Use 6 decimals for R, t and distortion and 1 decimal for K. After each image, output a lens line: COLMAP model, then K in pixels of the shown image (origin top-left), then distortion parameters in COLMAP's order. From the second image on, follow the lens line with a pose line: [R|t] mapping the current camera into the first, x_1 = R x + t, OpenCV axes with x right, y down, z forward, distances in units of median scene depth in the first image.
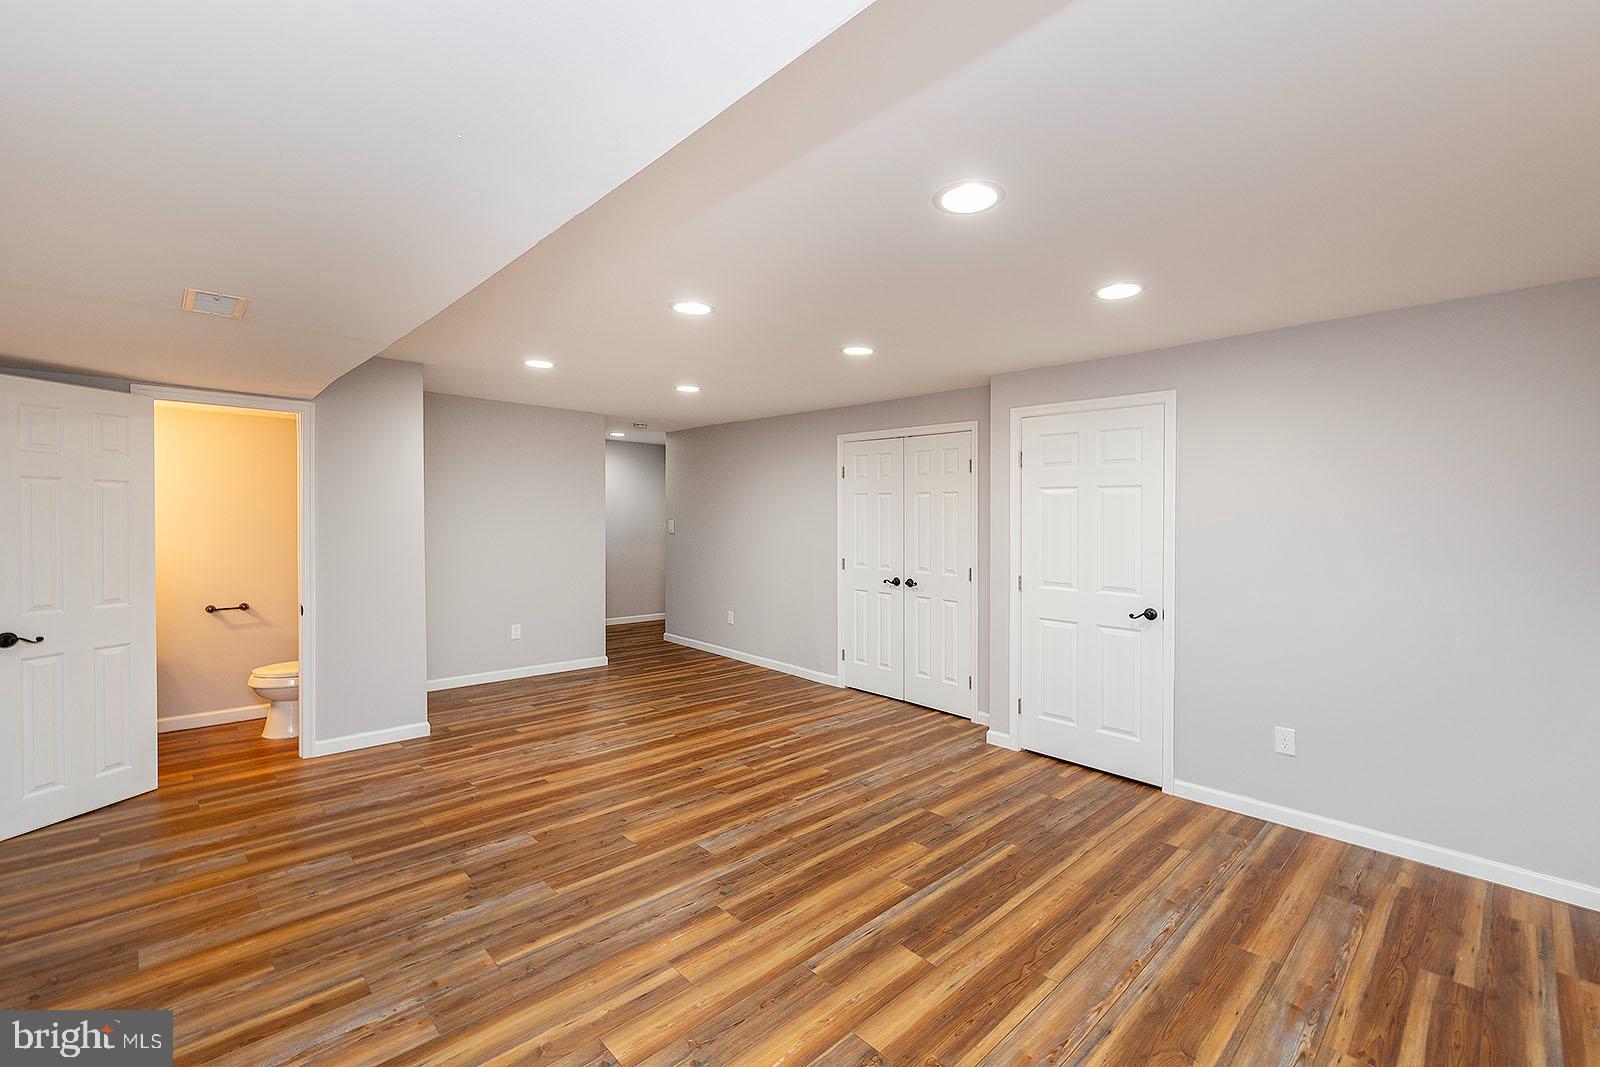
lens RADIAL K [[683.9, 0, 806.0], [0, 683.9, 525.8], [0, 0, 1]] dist [0.005365, -0.000458]
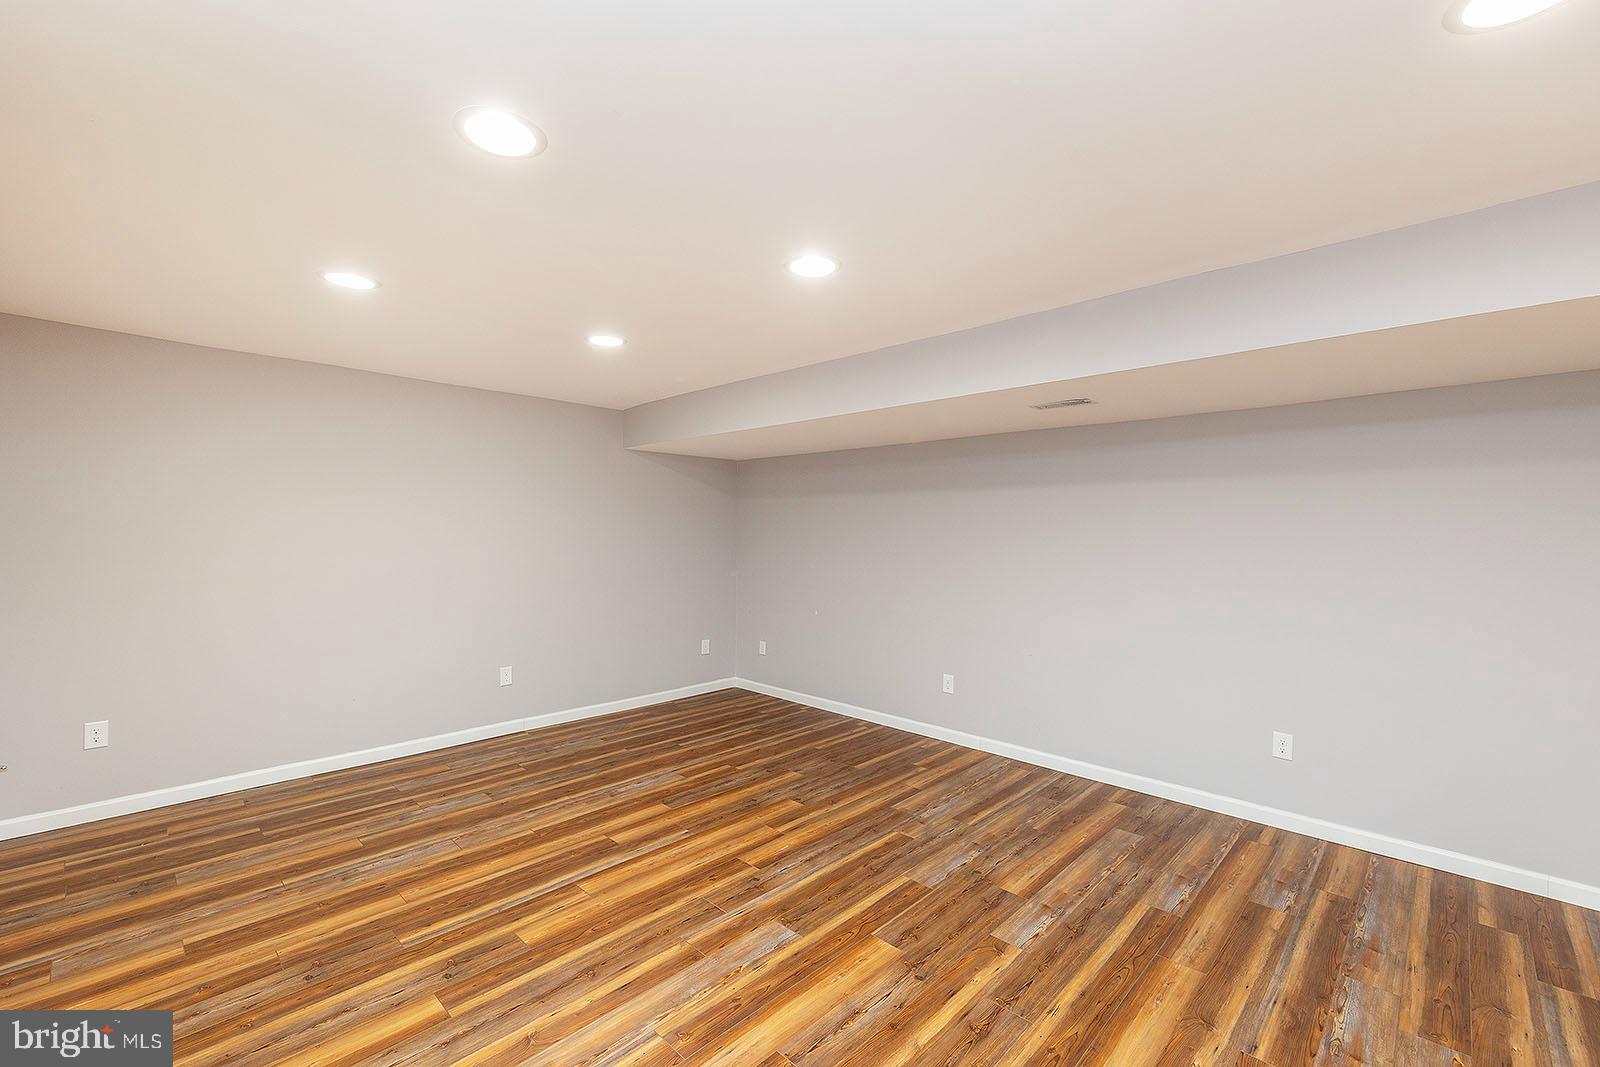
lens RADIAL K [[683.9, 0, 806.0], [0, 683.9, 525.8], [0, 0, 1]] dist [0.005365, -0.000458]
pose [[-0.998428, -0.023403, -0.050935, -0.112784], [-0.023839, 0.999684, 0.007978, -0.033160], [0.050732, 0.009180, -0.998670, 1.796463]]
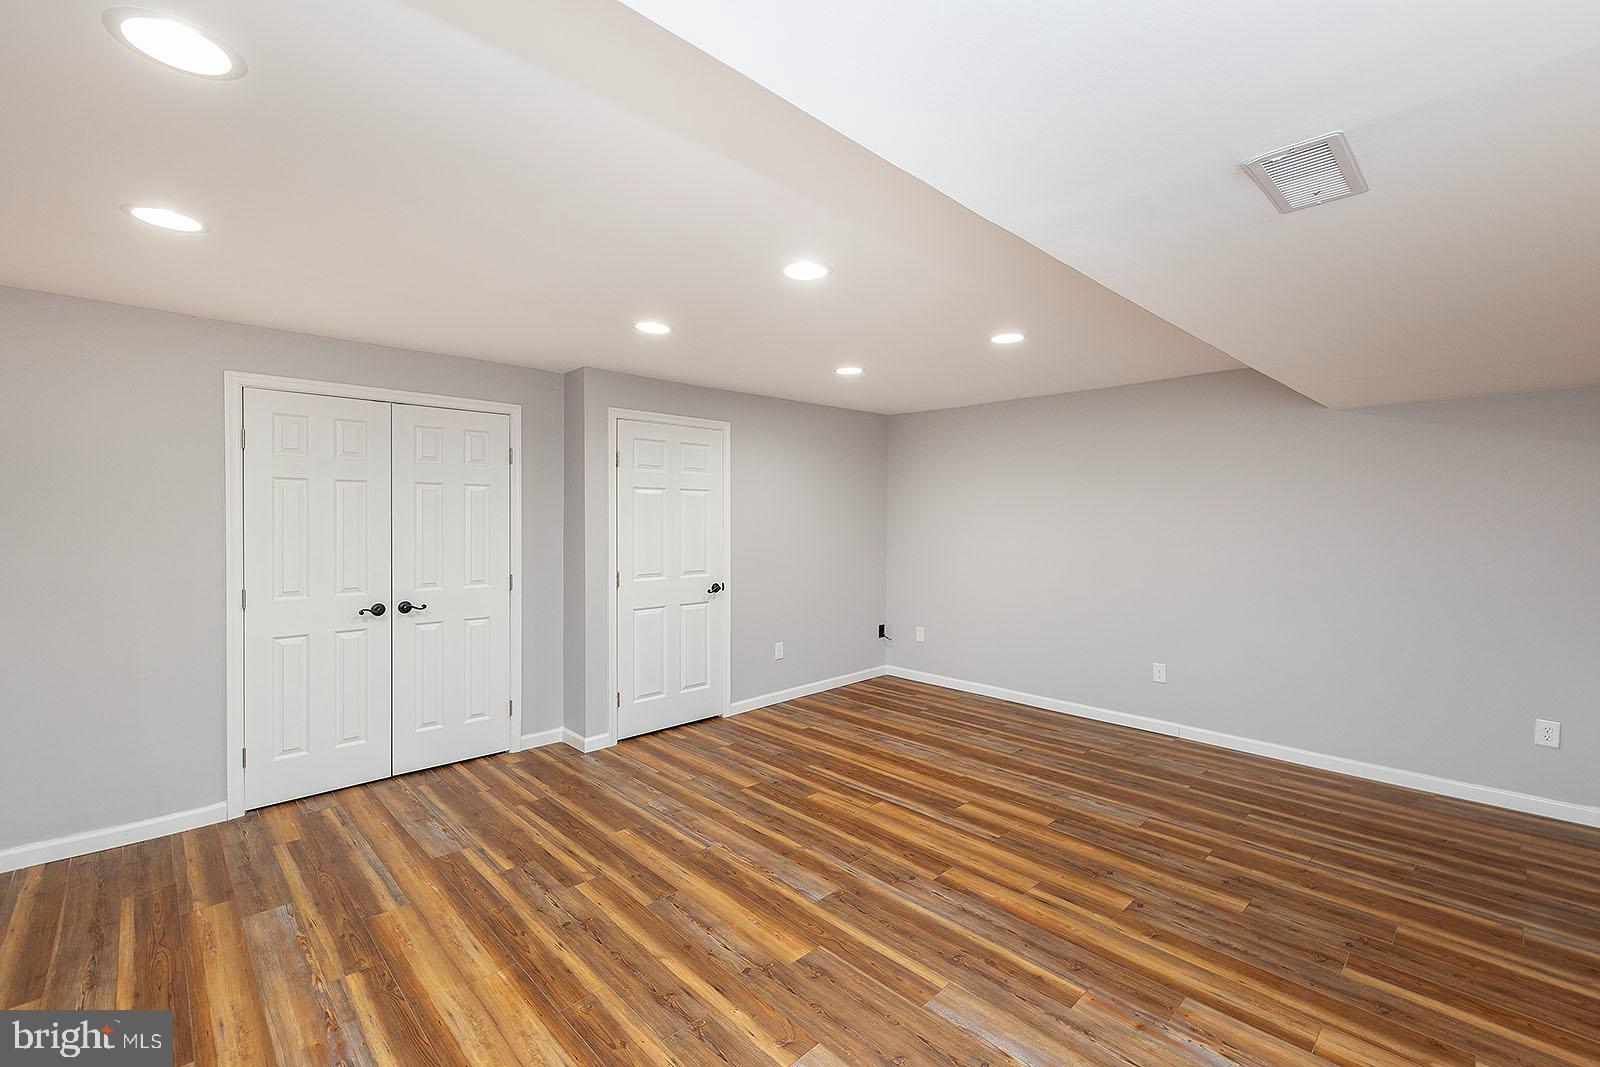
lens RADIAL K [[683.9, 0, 806.0], [0, 683.9, 525.8], [0, 0, 1]] dist [0.005365, -0.000458]
pose [[-0.008480, -0.026090, 0.999624, -1.005956], [0.011801, 0.999587, 0.026190, -0.035571], [-0.999894, 0.012019, -0.008169, 1.003081]]
